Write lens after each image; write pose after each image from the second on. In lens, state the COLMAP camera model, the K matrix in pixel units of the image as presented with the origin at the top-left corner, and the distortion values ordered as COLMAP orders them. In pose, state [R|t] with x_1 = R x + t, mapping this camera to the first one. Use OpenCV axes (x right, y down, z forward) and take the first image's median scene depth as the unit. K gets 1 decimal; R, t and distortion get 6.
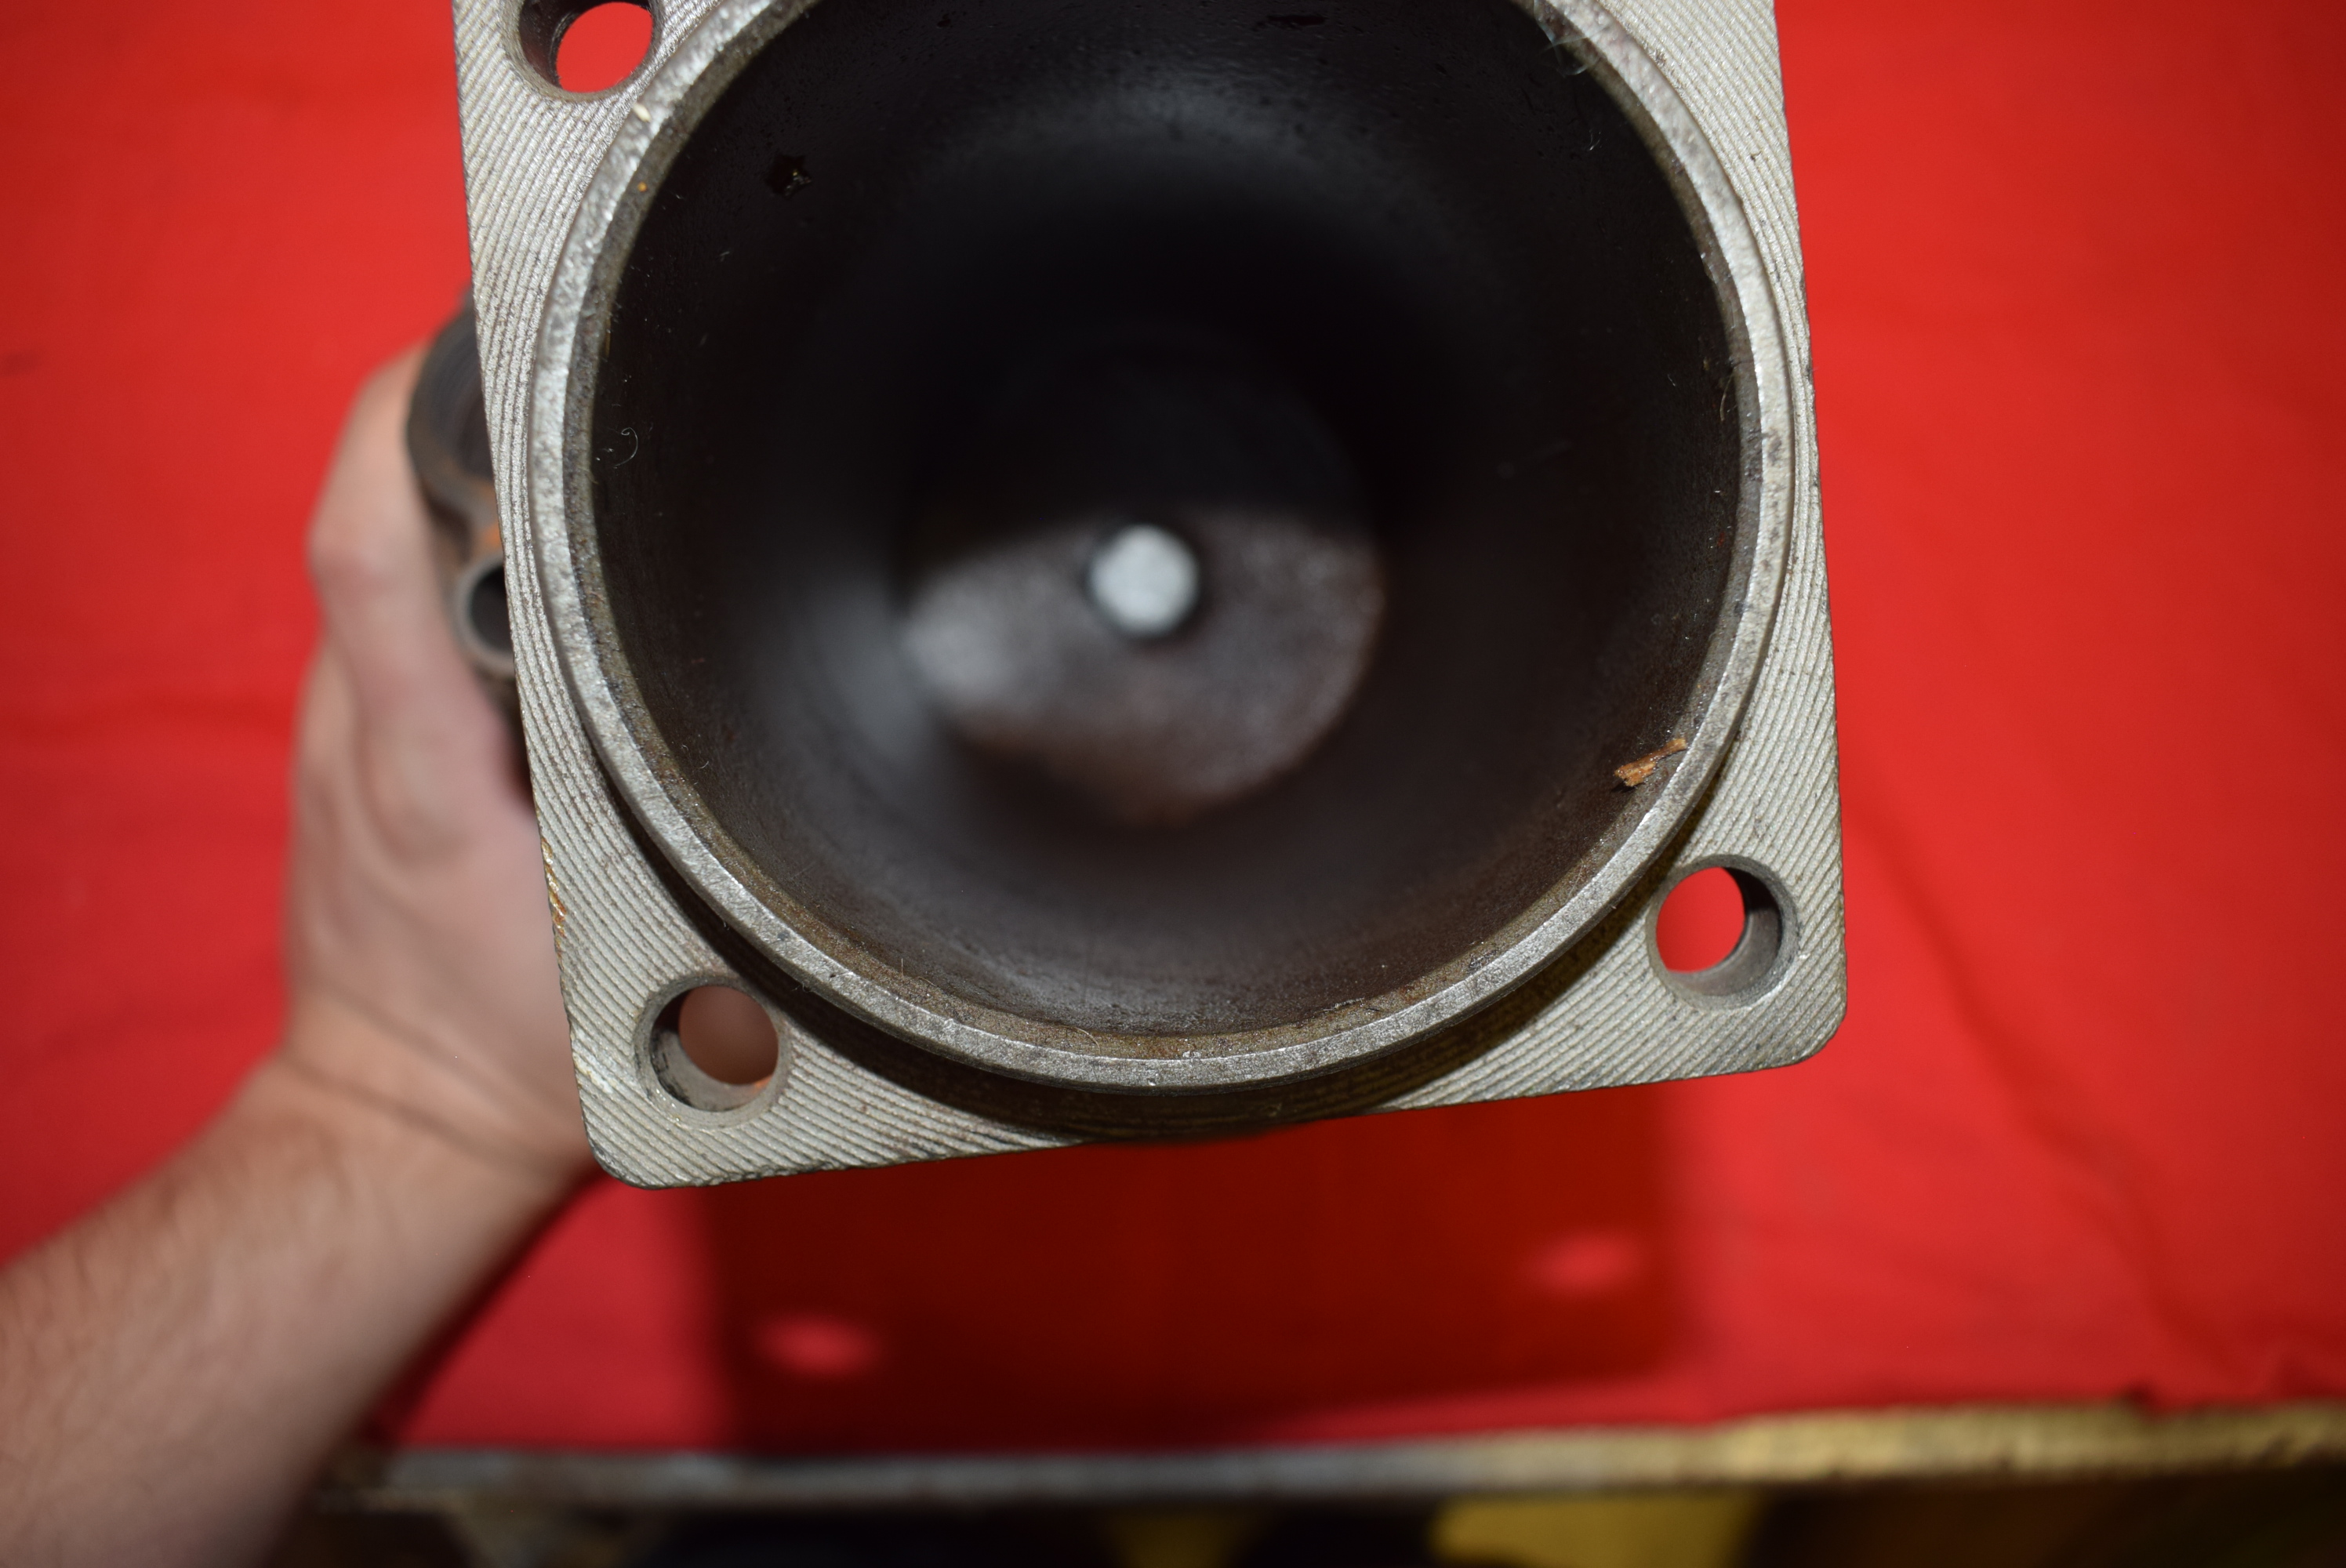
lens RADIAL K [[1777.4, 0, 1173.0], [0, 1777.4, 784.0], [0, 0, 1]] dist [-0.065313, -0.001244]
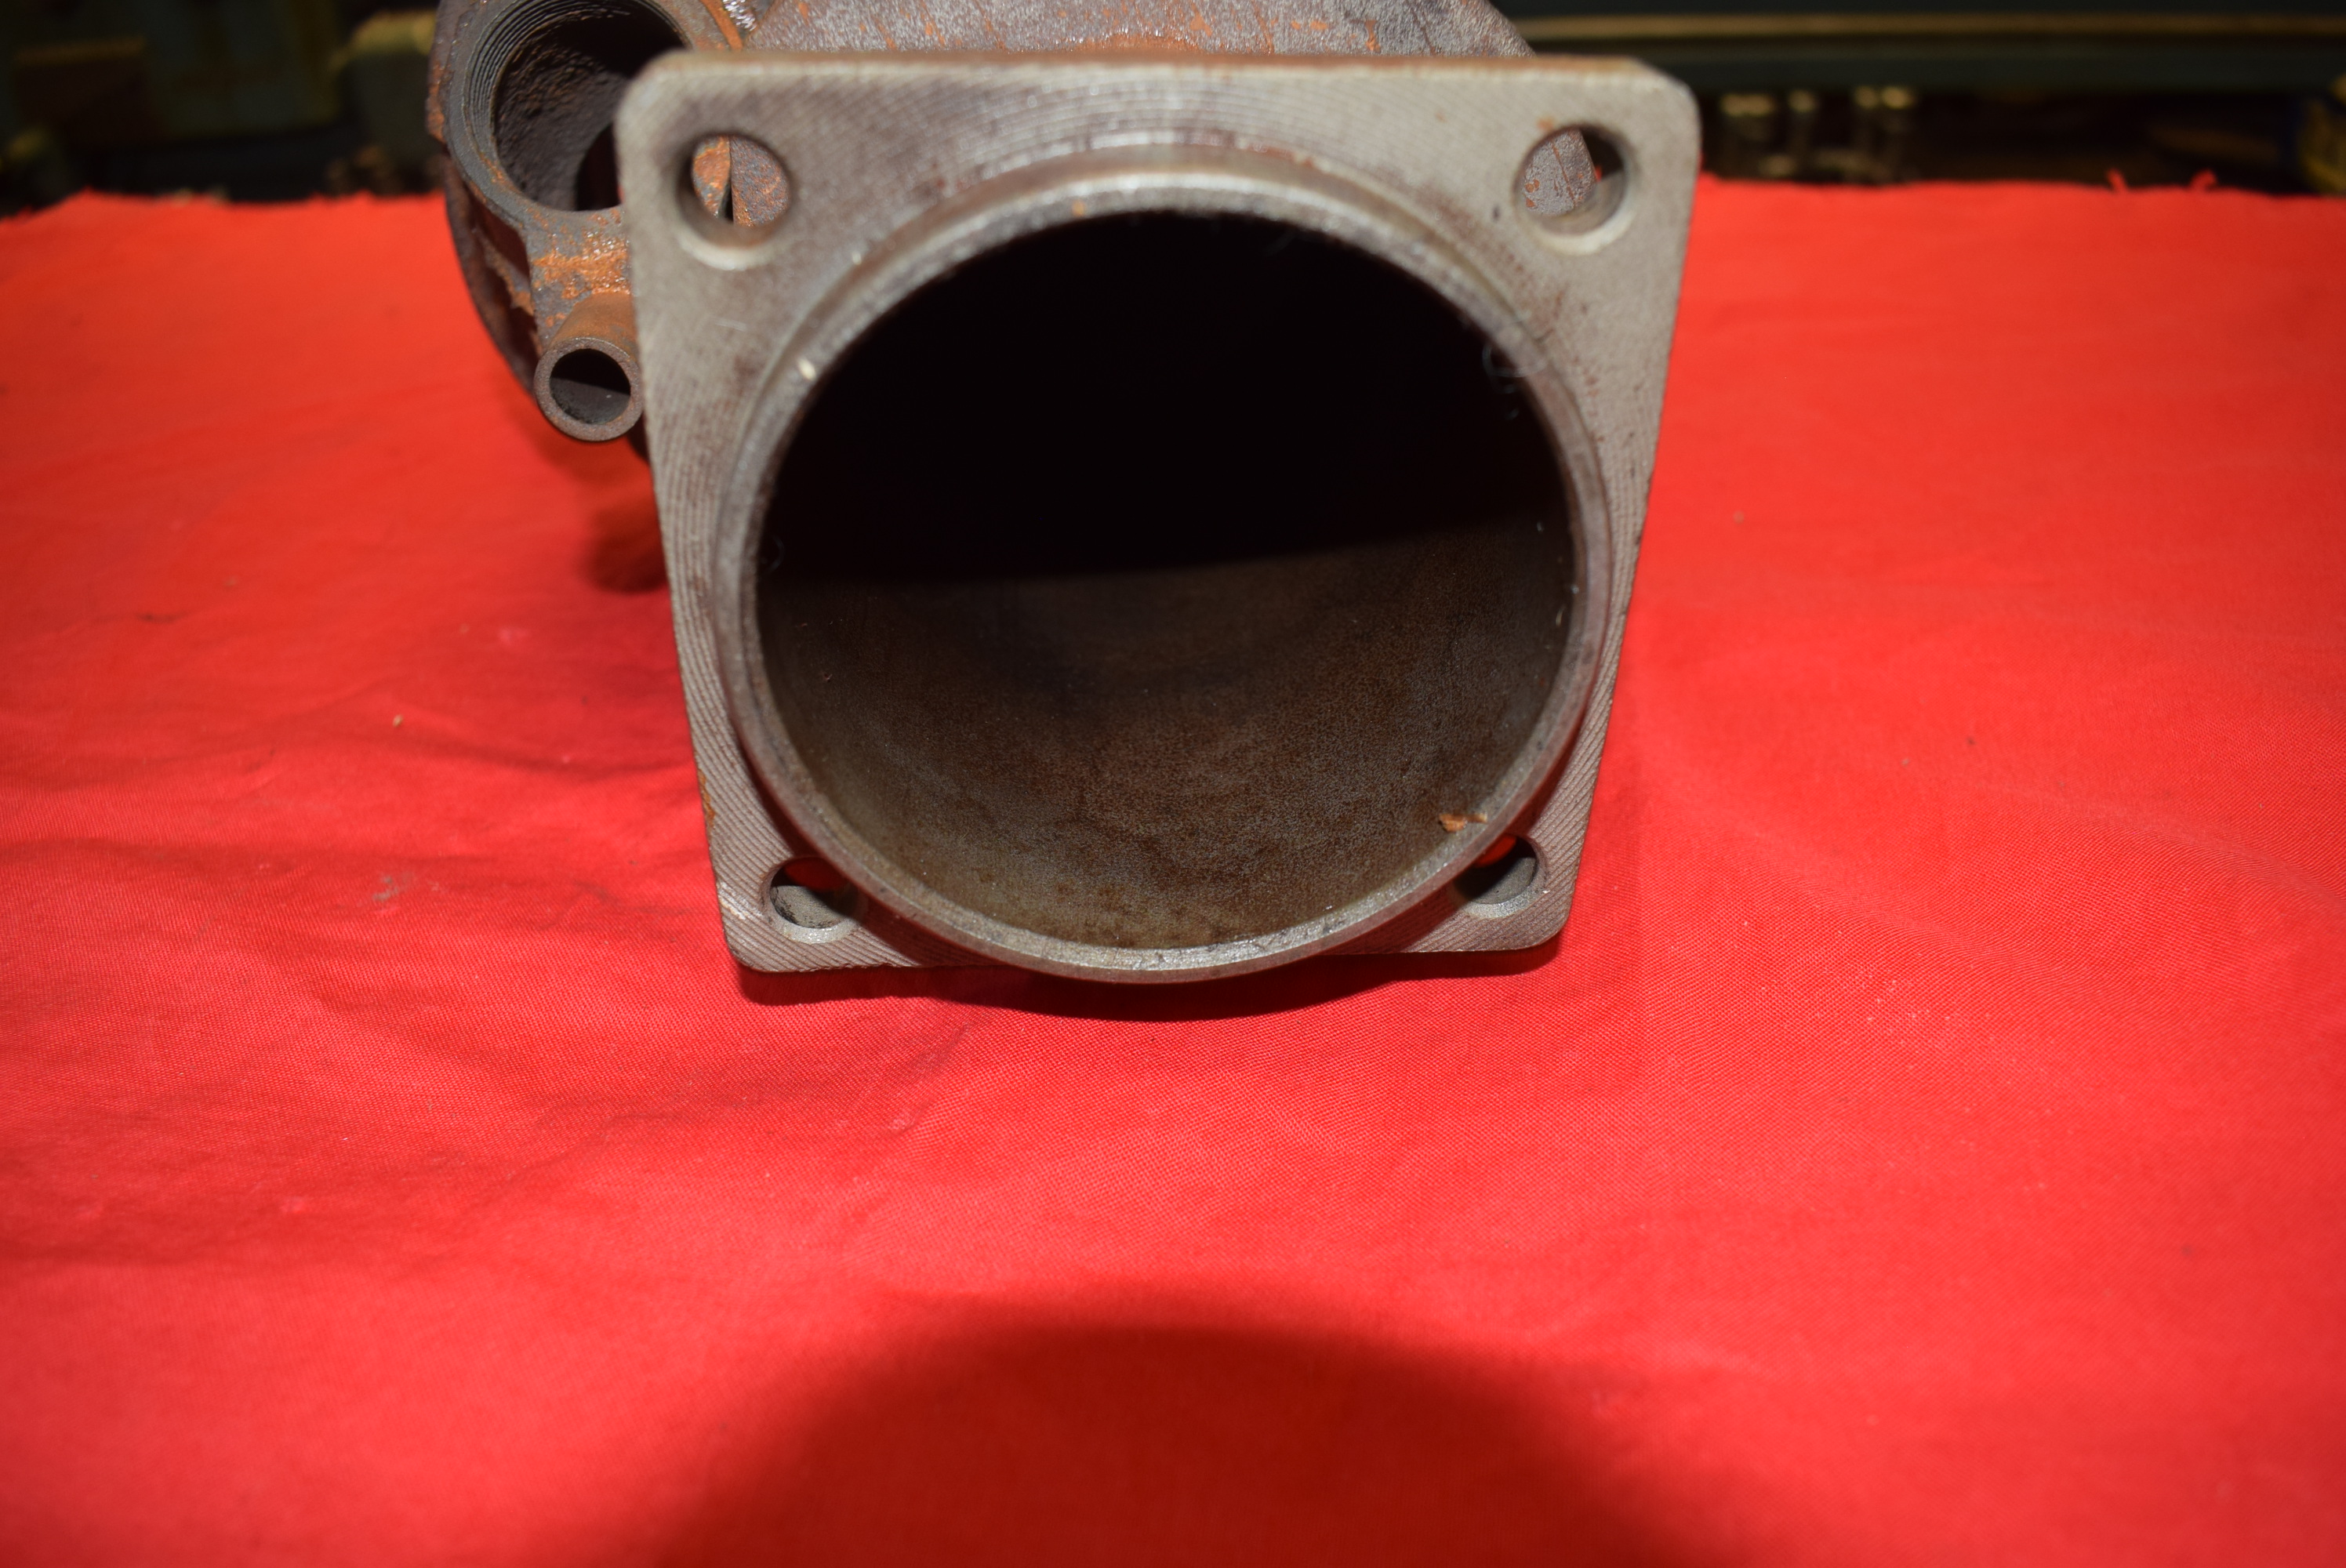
lens RADIAL K [[1777.4, 0, 1173.0], [0, 1777.4, 784.0], [0, 0, 1]] dist [-0.065313, -0.001244]
pose [[0.991769, 0.083726, 0.096868, -0.114673], [-0.119152, 0.880456, 0.458912, -0.656756], [-0.046866, -0.466677, 0.883185, -0.284562]]
